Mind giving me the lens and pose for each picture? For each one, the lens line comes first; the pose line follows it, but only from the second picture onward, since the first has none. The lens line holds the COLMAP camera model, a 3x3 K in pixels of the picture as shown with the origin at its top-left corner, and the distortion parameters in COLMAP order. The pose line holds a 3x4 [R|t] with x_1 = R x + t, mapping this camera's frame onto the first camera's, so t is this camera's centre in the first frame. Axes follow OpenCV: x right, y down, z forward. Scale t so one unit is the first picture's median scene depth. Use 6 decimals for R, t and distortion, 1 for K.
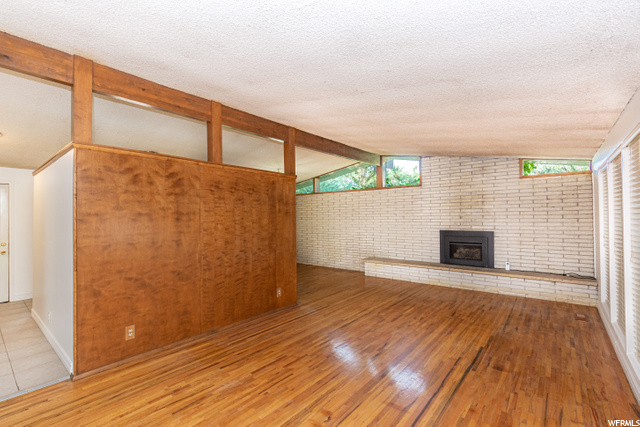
lens RADIAL K [[292.9, 0, 318.3], [0, 292.9, 213.5], [0, 0, 1]] dist [-0.000210, -0.000601]
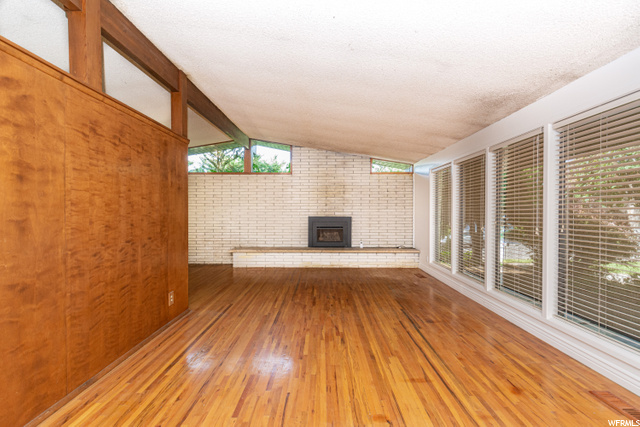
lens RADIAL K [[282.3, 0, 320.0], [0, 282.3, 213.5], [0, 0, 1]] dist [-0.000983, -0.000704]
pose [[0.777285, 0.005840, 0.629122, -0.311559], [-0.015383, 0.999834, 0.009725, 0.053791], [-0.628961, -0.017238, 0.777246, 0.259815]]
